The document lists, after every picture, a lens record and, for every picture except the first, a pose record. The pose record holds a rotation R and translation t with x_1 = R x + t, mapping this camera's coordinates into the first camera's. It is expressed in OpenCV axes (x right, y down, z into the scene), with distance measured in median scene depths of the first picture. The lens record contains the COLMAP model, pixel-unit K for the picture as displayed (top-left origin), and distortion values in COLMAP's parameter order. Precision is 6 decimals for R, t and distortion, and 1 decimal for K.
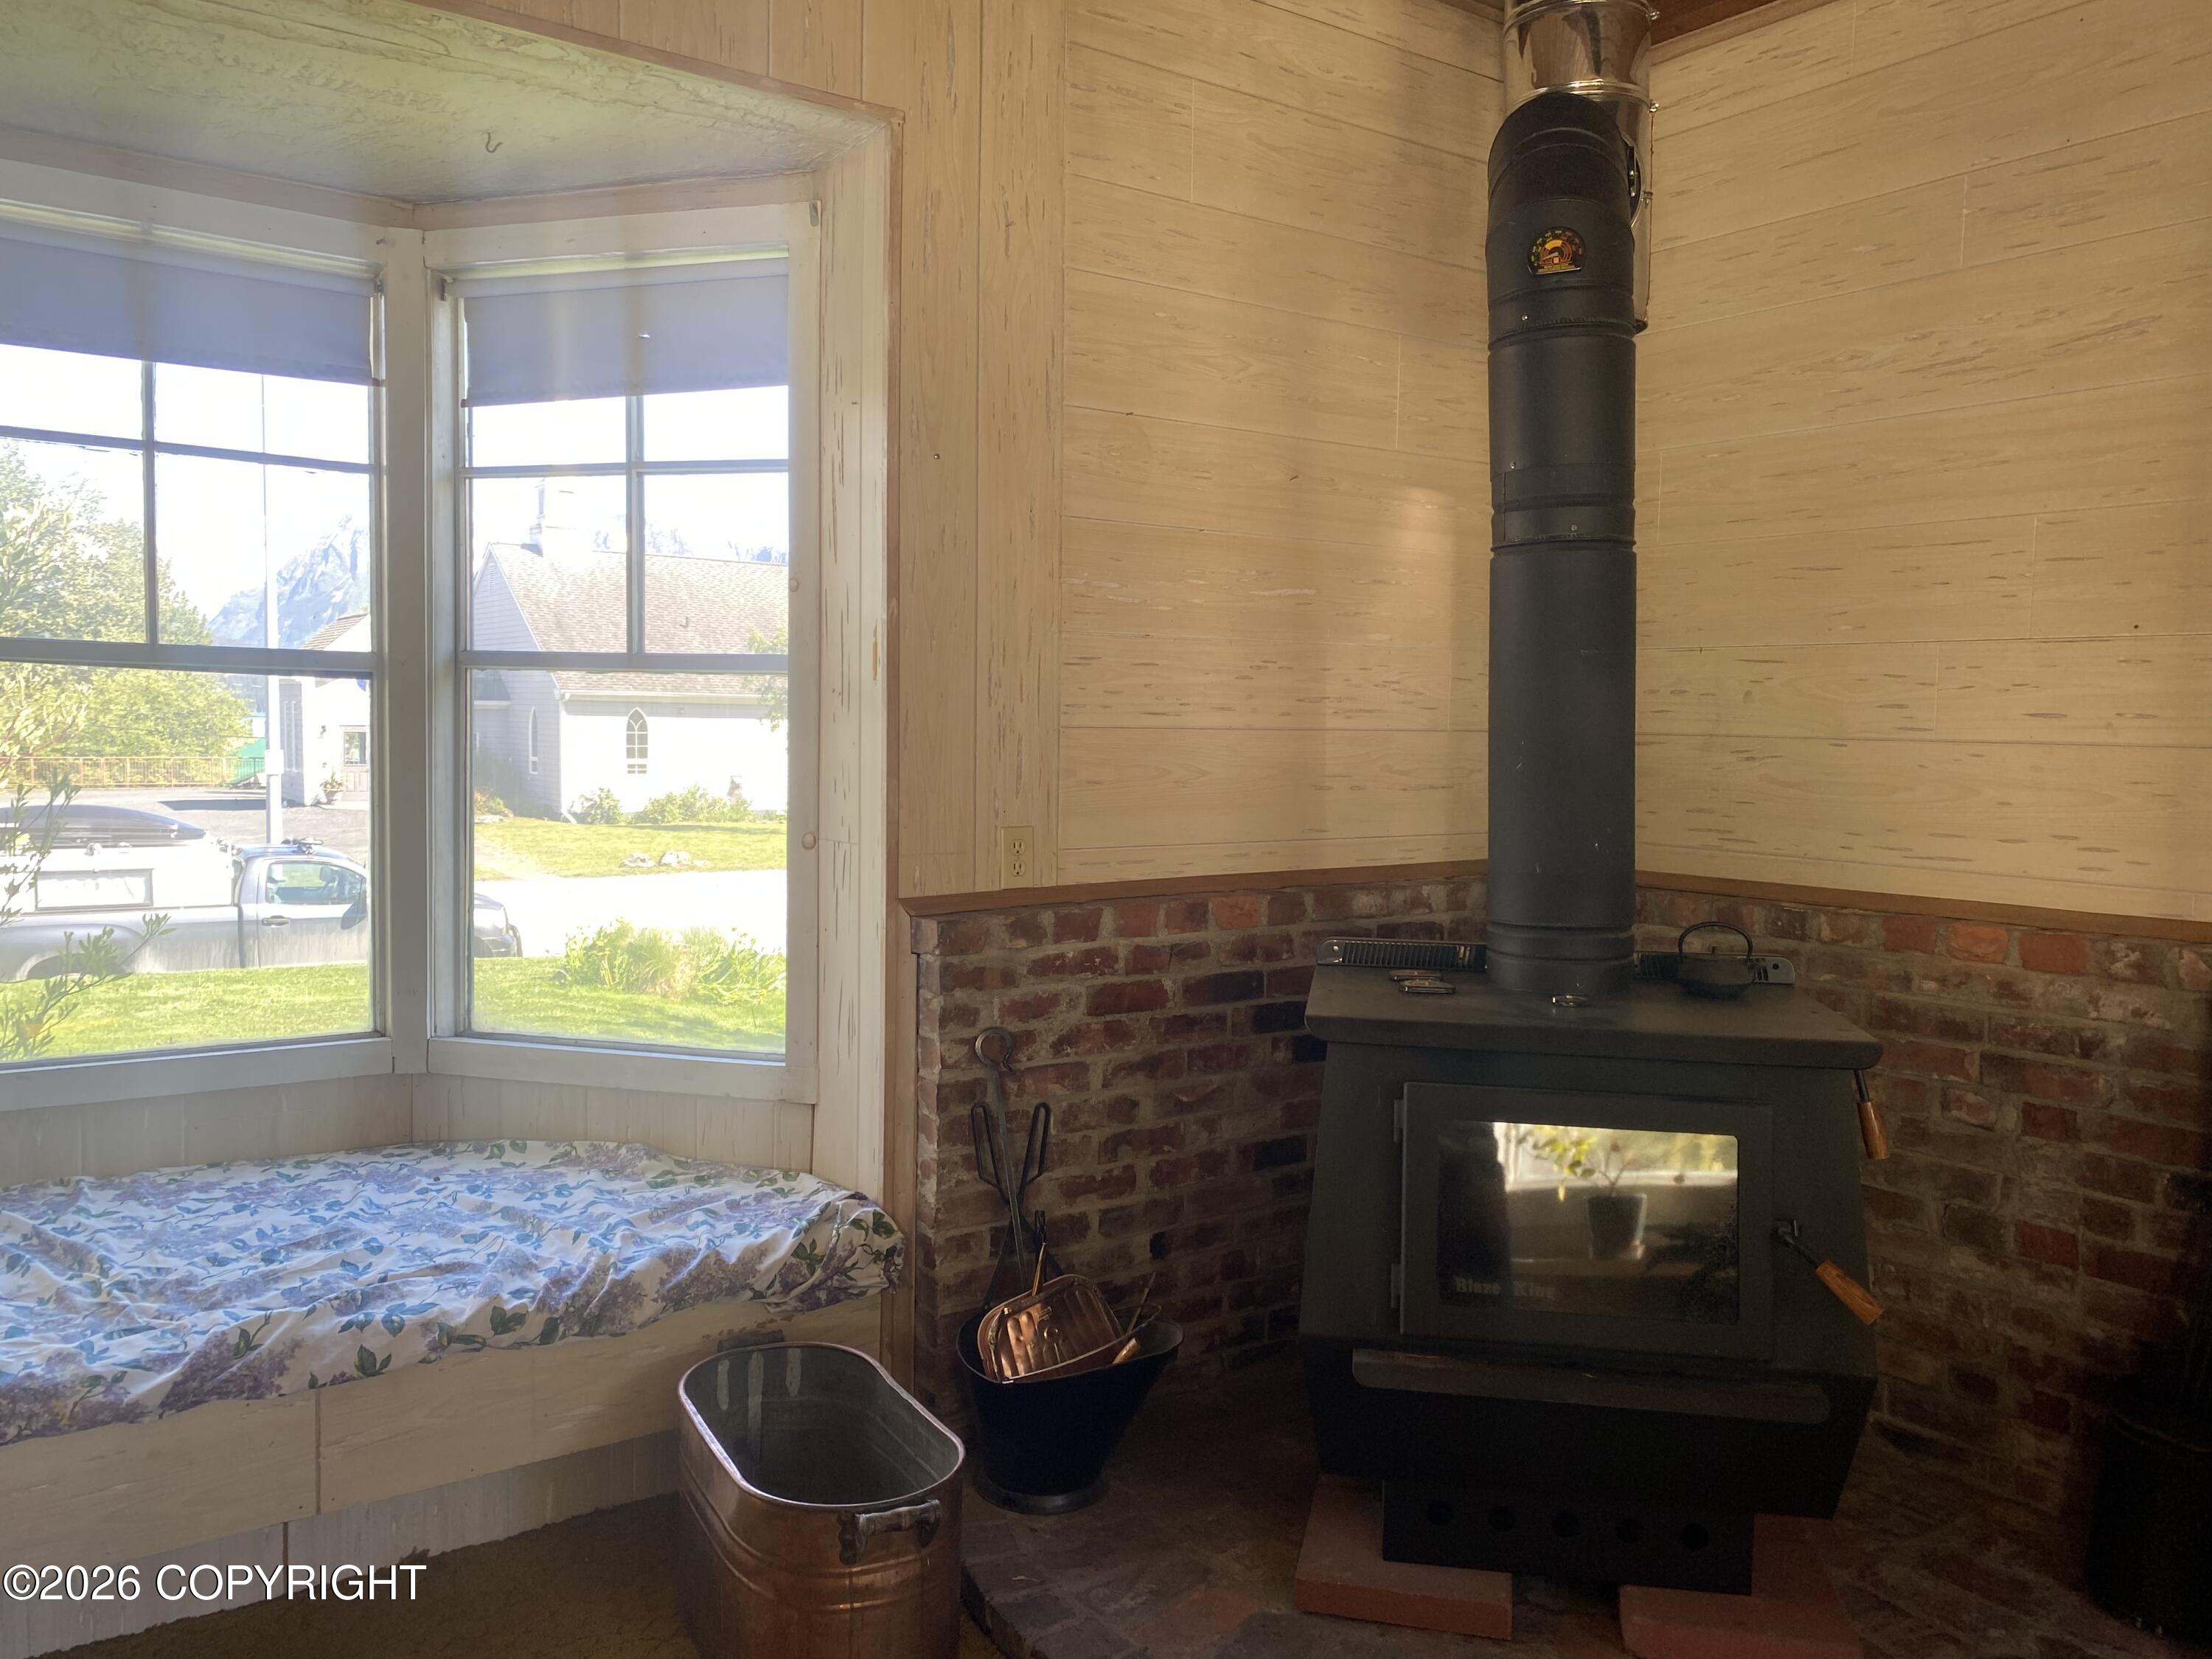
lens RADIAL K [[1645.2, 0, 1106.0], [0, 1645.2, 829.5], [0, 0, 1]] dist [-0.004581, -0.003386]
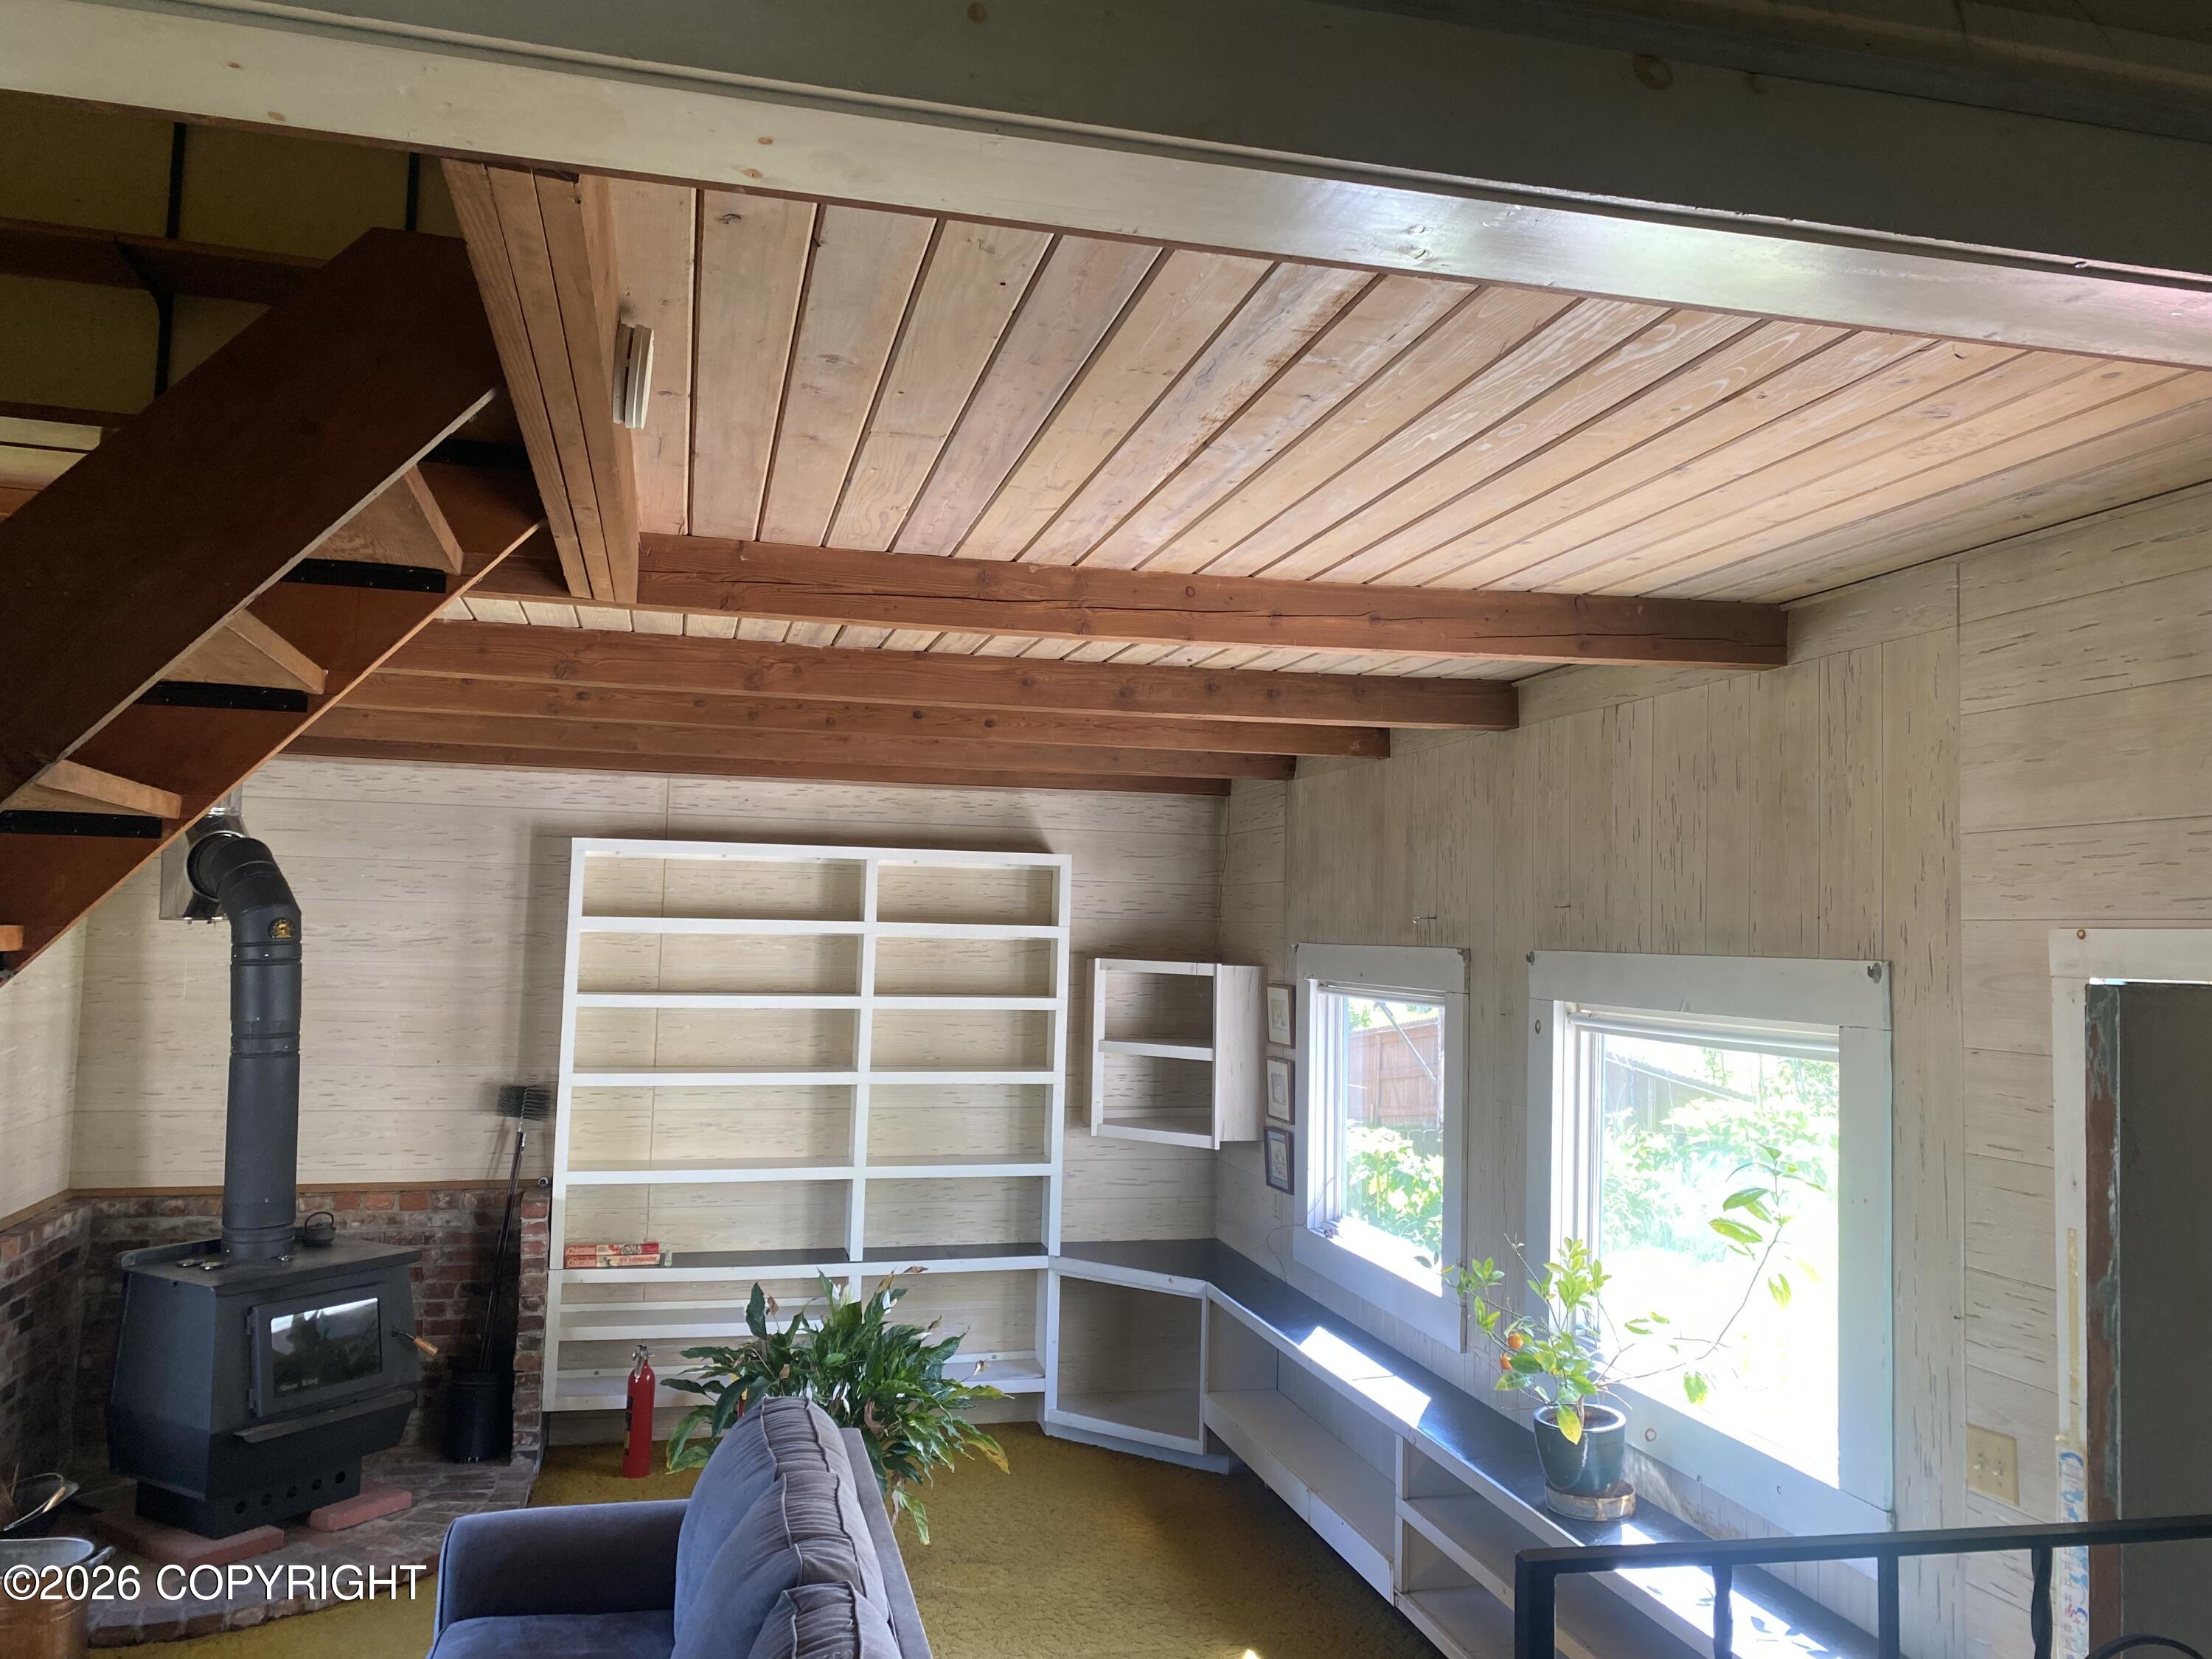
lens RADIAL K [[1663.5, 0, 1106.0], [0, 1663.5, 829.5], [0, 0, 1]] dist [0.014801, 0.003885]
pose [[0.348836, 0.052265, 0.935725, -1.406251], [0.040022, 0.996702, -0.070591, -0.259148], [-0.936329, 0.062074, 0.345594, -0.835880]]
